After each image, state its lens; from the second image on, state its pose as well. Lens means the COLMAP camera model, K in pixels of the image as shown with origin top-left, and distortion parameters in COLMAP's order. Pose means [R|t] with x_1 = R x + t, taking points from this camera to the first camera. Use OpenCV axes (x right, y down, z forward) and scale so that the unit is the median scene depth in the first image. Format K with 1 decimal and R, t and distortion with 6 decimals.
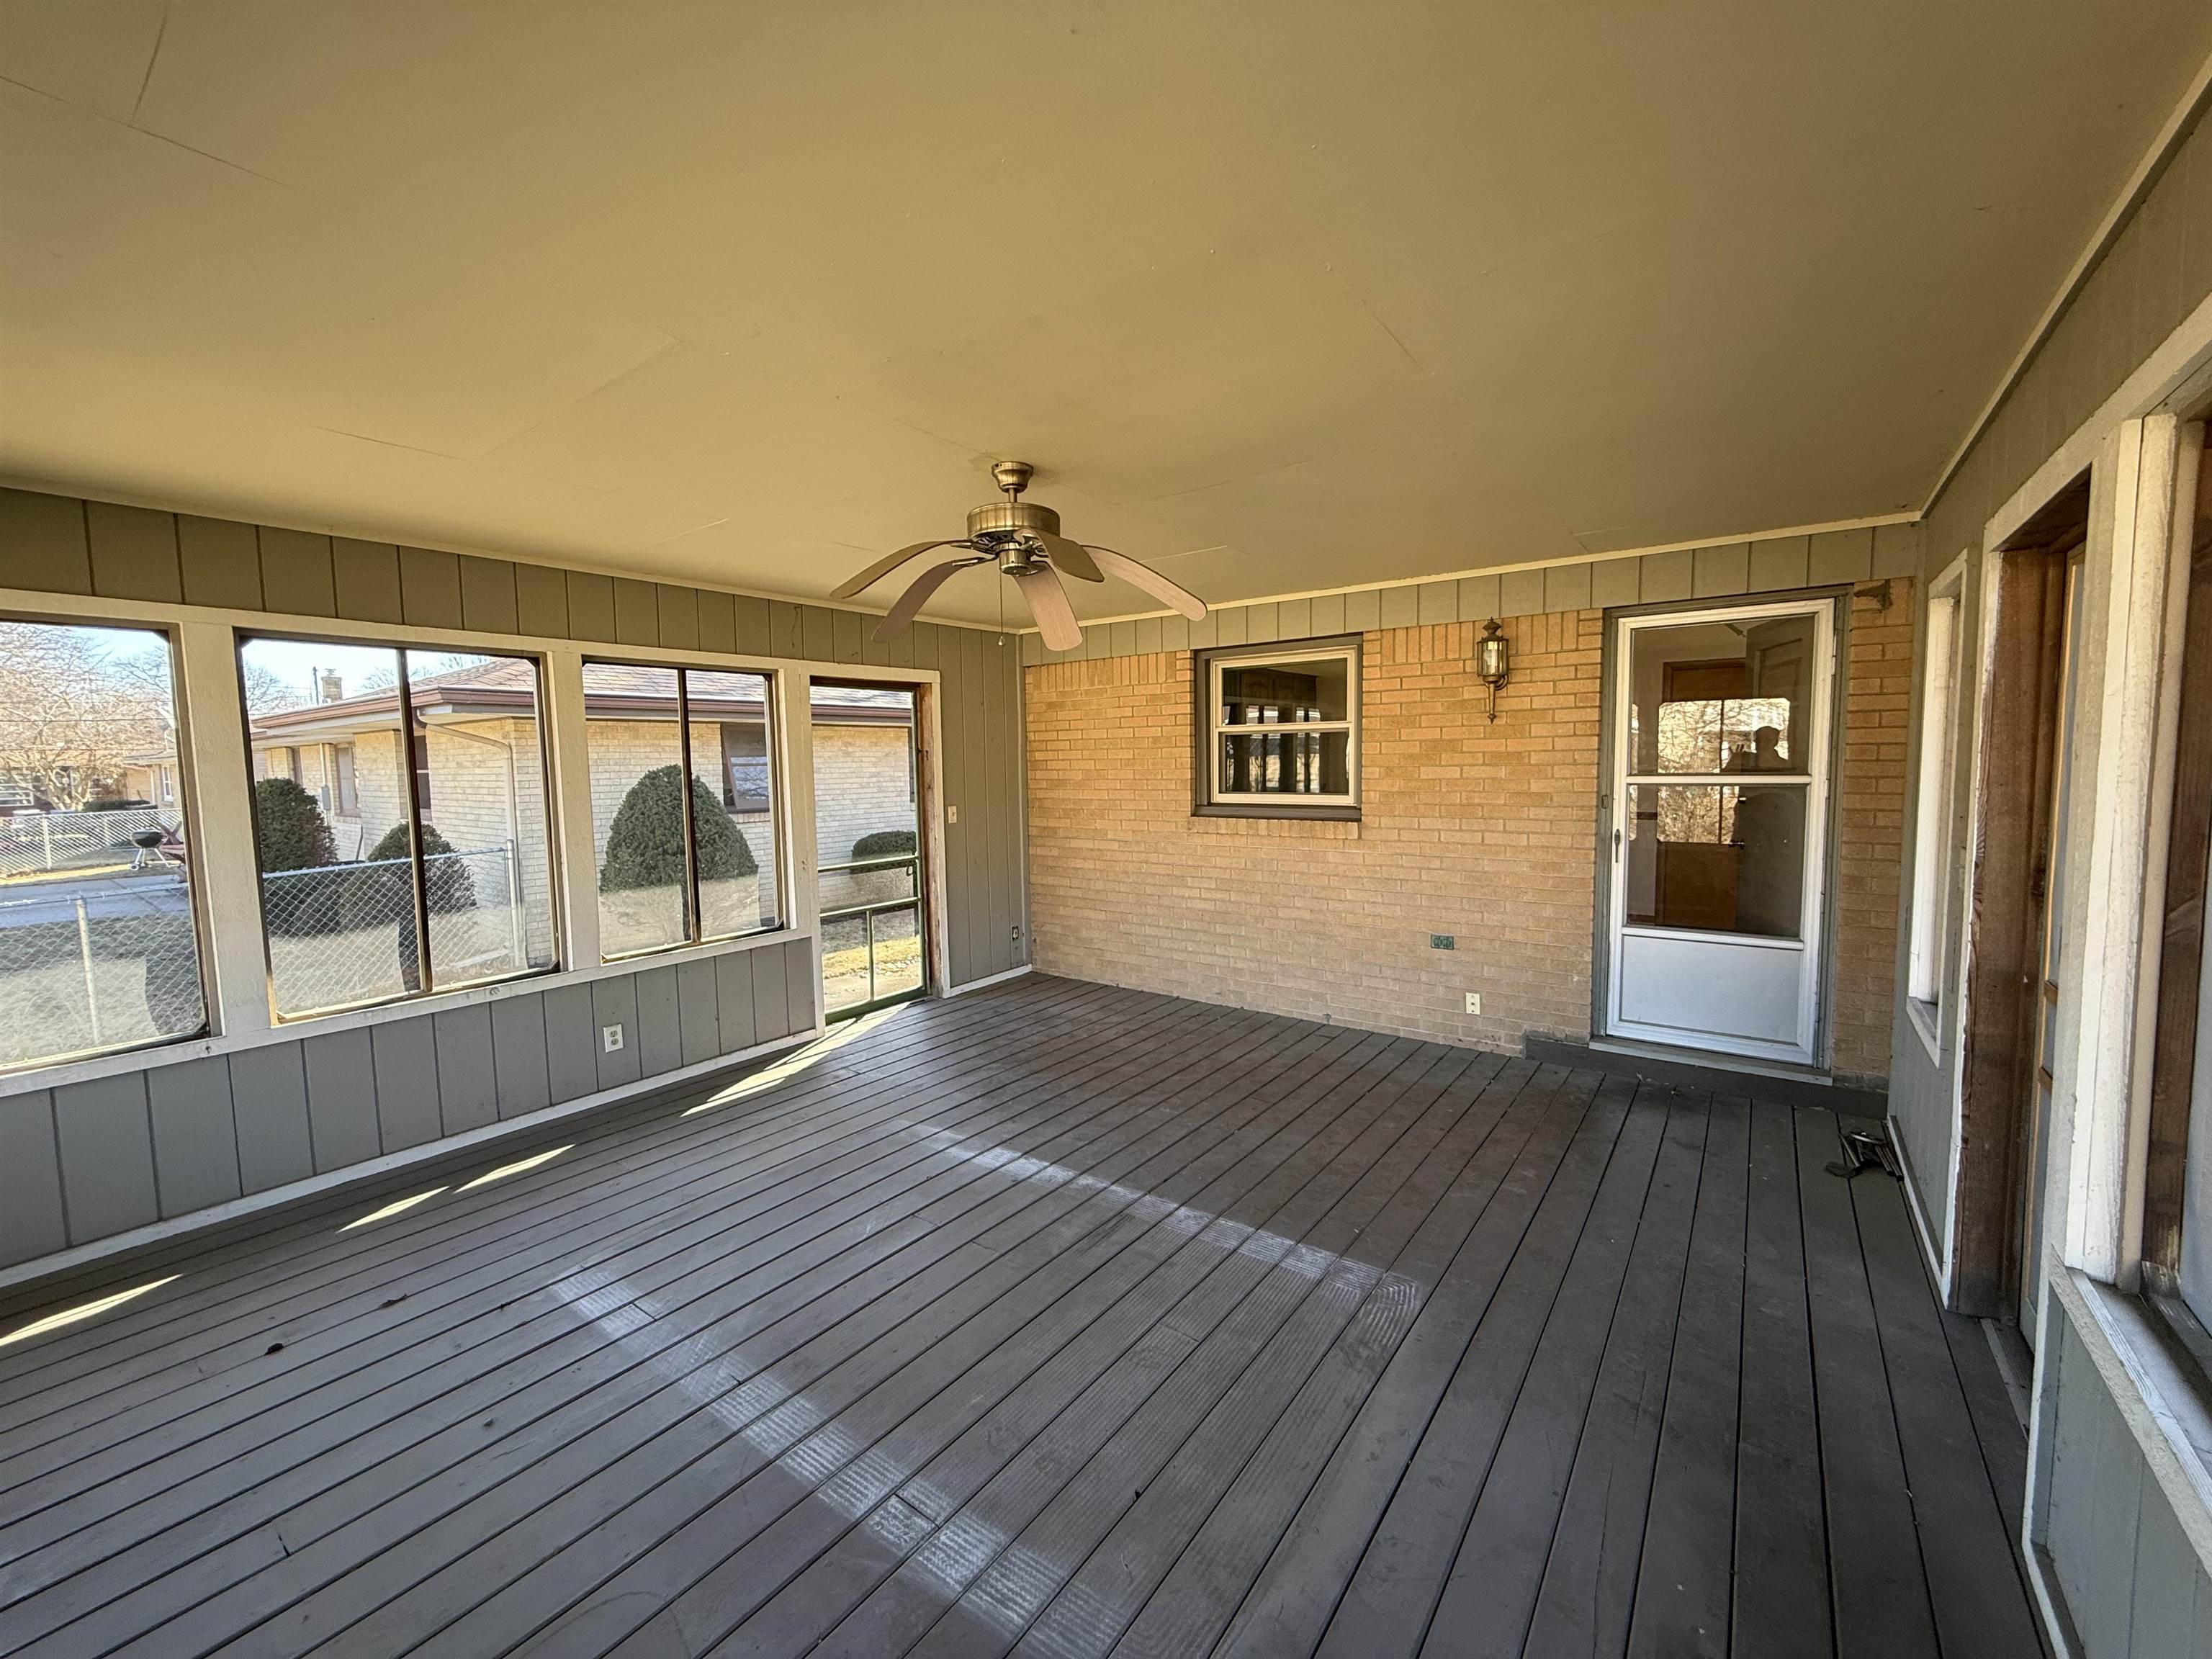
lens RADIAL K [[884.8, 0, 1100.1], [0, 884.8, 828.5], [0, 0, 1]] dist [0.000703, 0.000077]
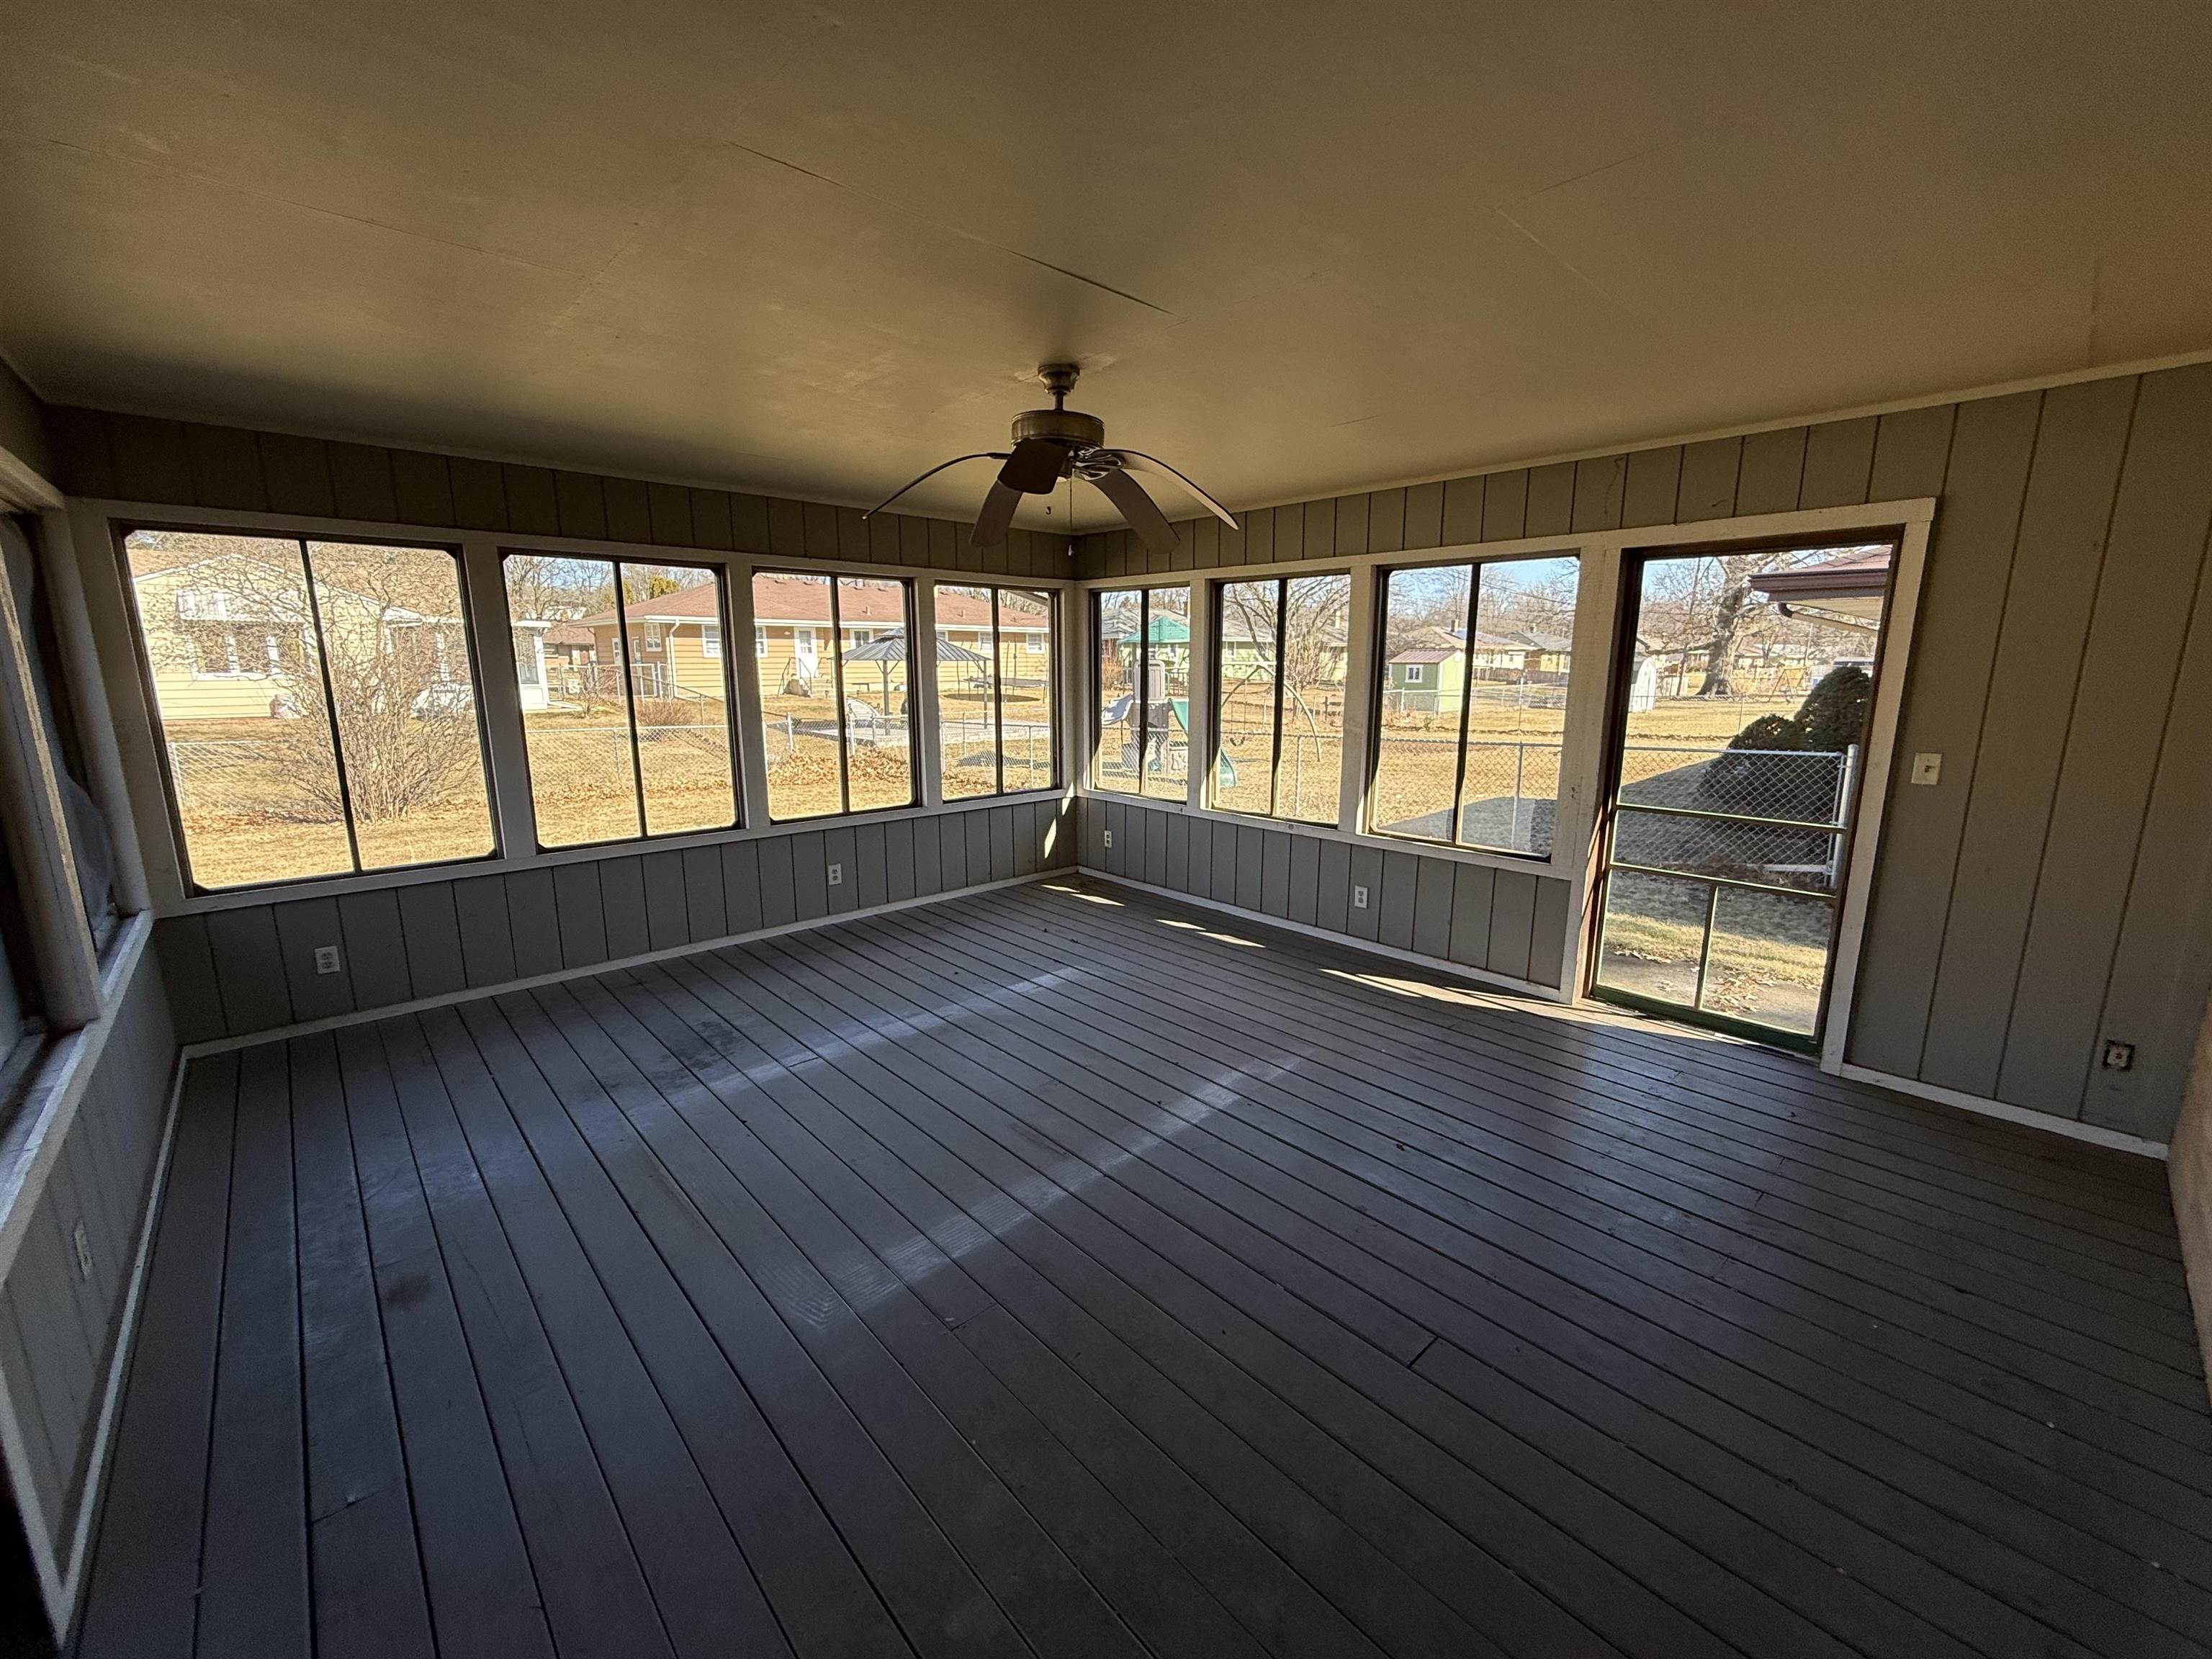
lens RADIAL K [[884.8, 0, 1100.1], [0, 884.8, 828.5], [0, 0, 1]] dist [0.000703, 0.000077]
pose [[-0.180116, 0.202827, -0.962507, 0.788364], [-0.076346, 0.972676, 0.219256, -0.105346], [0.980678, 0.112975, -0.159709, 1.046720]]
